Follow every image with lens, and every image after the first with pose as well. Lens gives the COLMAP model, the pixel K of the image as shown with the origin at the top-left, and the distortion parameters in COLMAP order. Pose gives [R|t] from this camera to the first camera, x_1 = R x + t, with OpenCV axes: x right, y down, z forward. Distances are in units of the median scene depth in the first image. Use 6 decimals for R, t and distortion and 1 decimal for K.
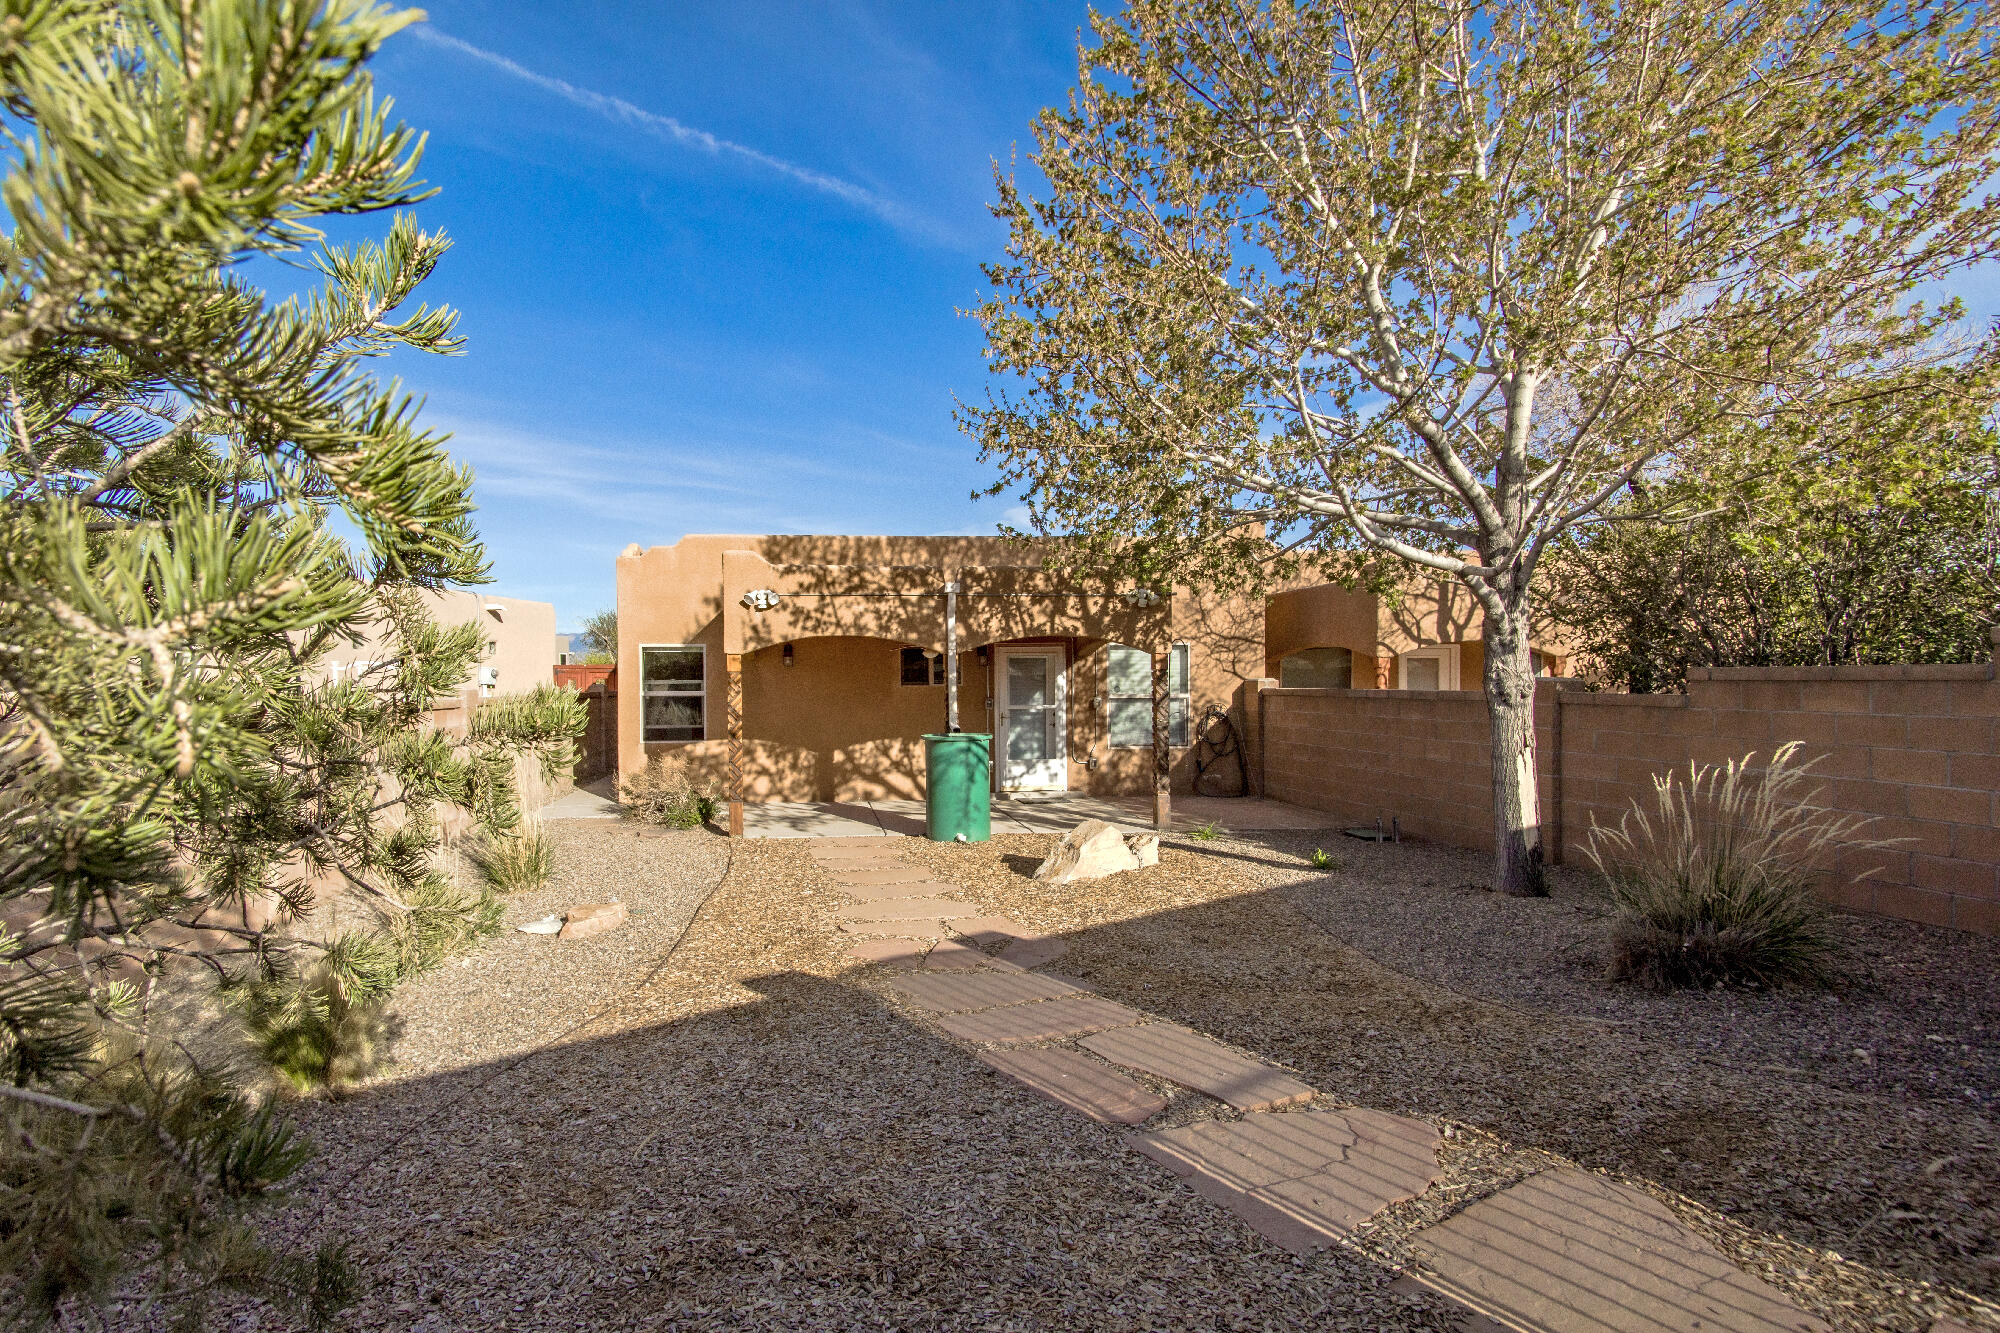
lens RADIAL K [[948.5, 0, 998.1], [0, 948.5, 675.5], [0, 0, 1]] dist [0.012333, -0.006101]
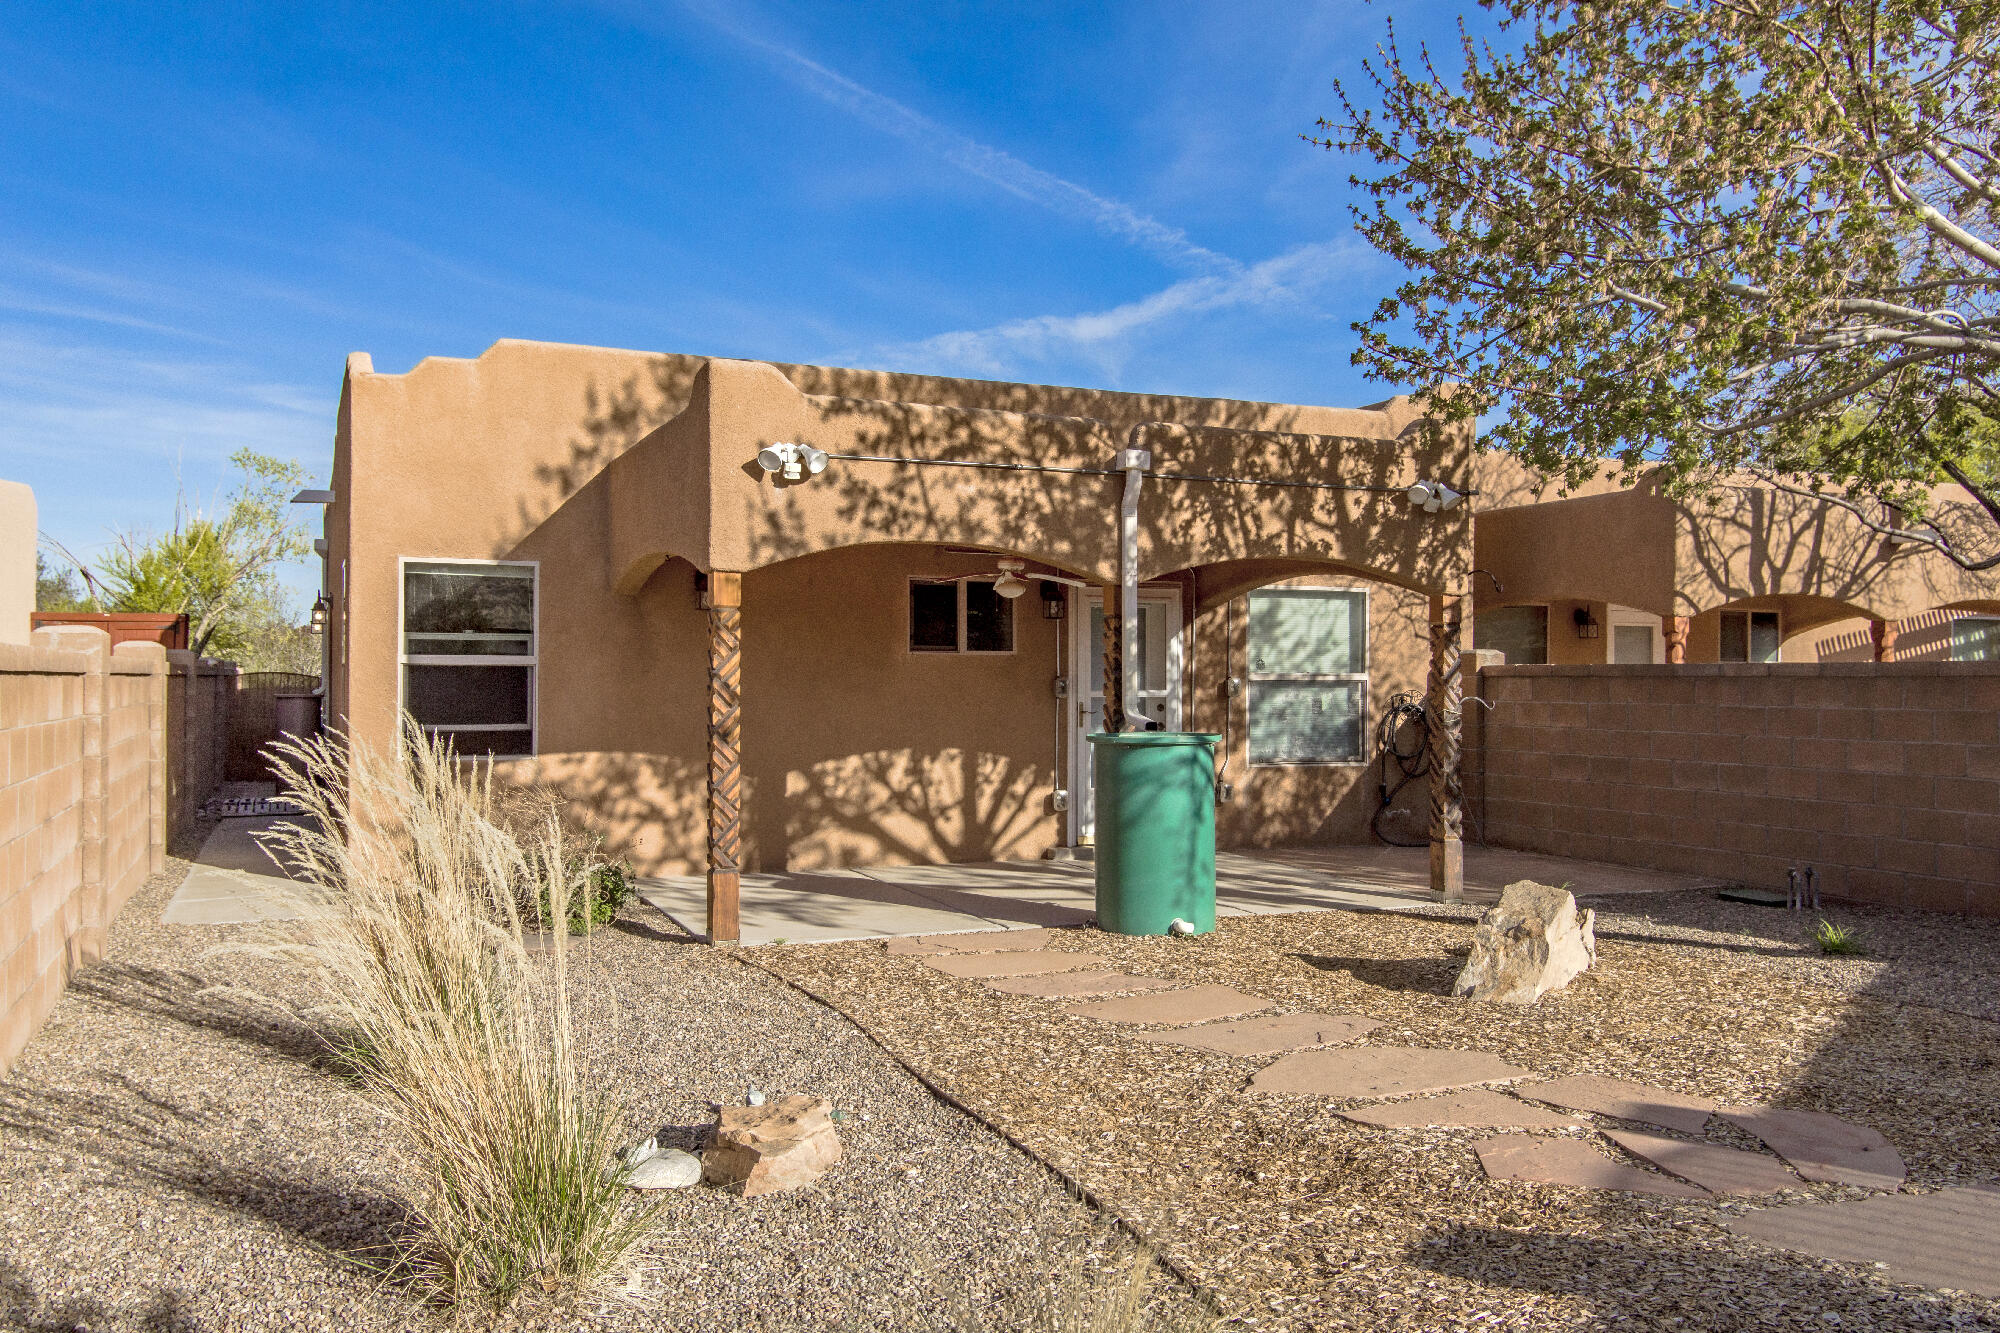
lens RADIAL K [[1458.6, 0, 1000.9], [0, 1458.6, 663.5], [0, 0, 1]] dist [0.023458, -0.000362]
pose [[0.957408, 0.012701, 0.288460, -0.348923], [-0.009719, 0.999884, -0.011768, 0.032273], [-0.288576, 0.008464, 0.957420, 0.229353]]
